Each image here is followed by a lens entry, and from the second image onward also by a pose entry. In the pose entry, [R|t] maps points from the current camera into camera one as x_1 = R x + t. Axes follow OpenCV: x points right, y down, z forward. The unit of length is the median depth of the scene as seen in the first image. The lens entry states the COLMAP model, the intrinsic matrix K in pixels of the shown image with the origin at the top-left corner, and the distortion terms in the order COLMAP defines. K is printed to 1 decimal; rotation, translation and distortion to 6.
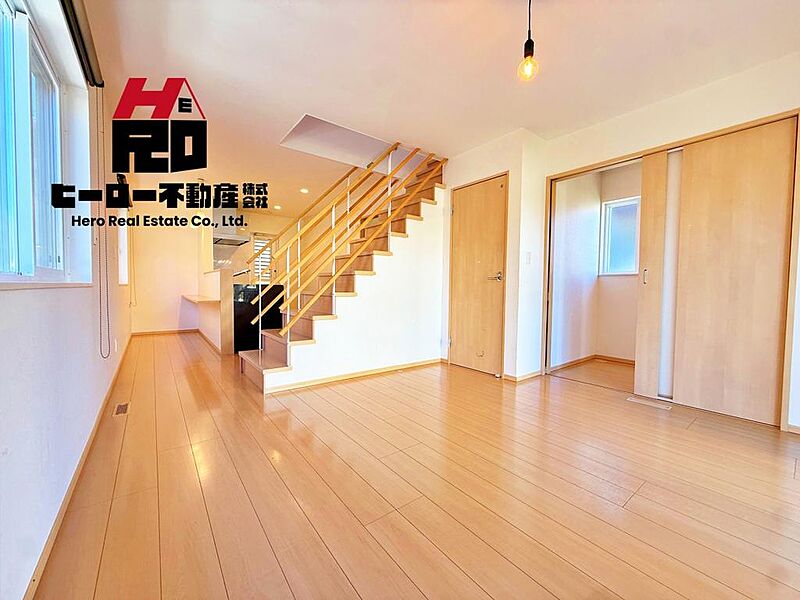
lens RADIAL K [[319.5, 0, 397.8], [0, 319.5, 298.4], [0, 0, 1]] dist [-0.001538, -0.000041]
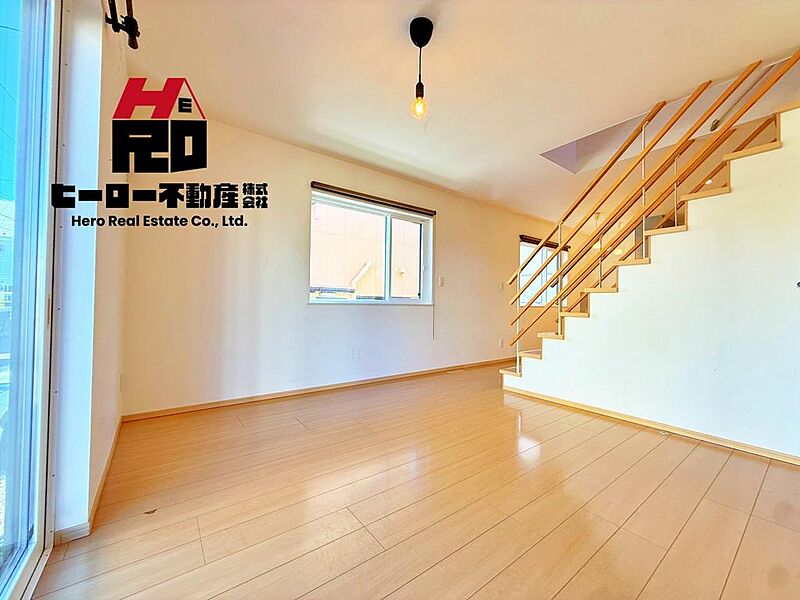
lens RADIAL K [[319.5, 0, 397.8], [0, 319.5, 298.4], [0, 0, 1]] dist [-0.001538, -0.000041]
pose [[-0.014343, -0.029280, -0.999468, 0.711371], [-0.047507, 0.998462, -0.028569, -0.009761], [0.998768, 0.047072, -0.015711, 0.459583]]
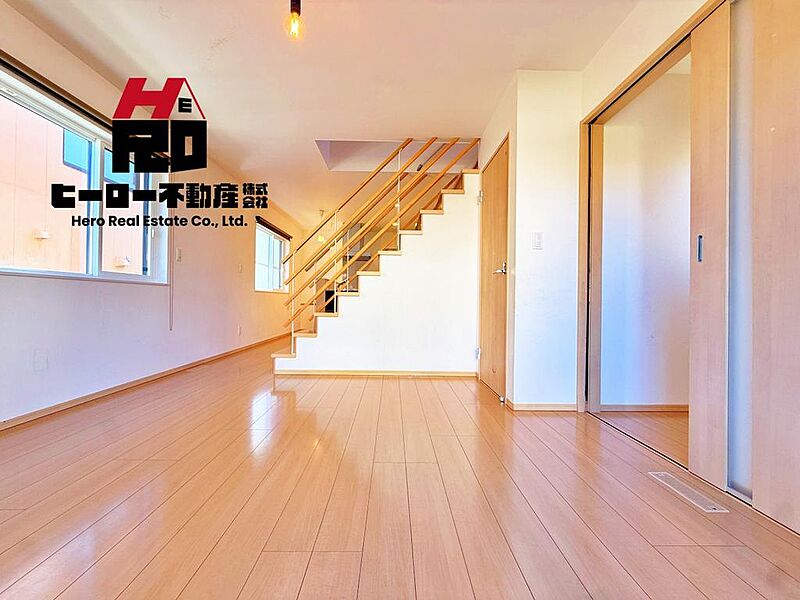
lens RADIAL K [[319.5, 0, 397.8], [0, 319.5, 298.4], [0, 0, 1]] dist [-0.001538, -0.000041]
pose [[0.807106, -0.003781, -0.590395, 0.550302], [-0.022423, 0.999062, -0.037052, 0.033871], [0.589981, 0.043143, 0.806264, 0.221090]]
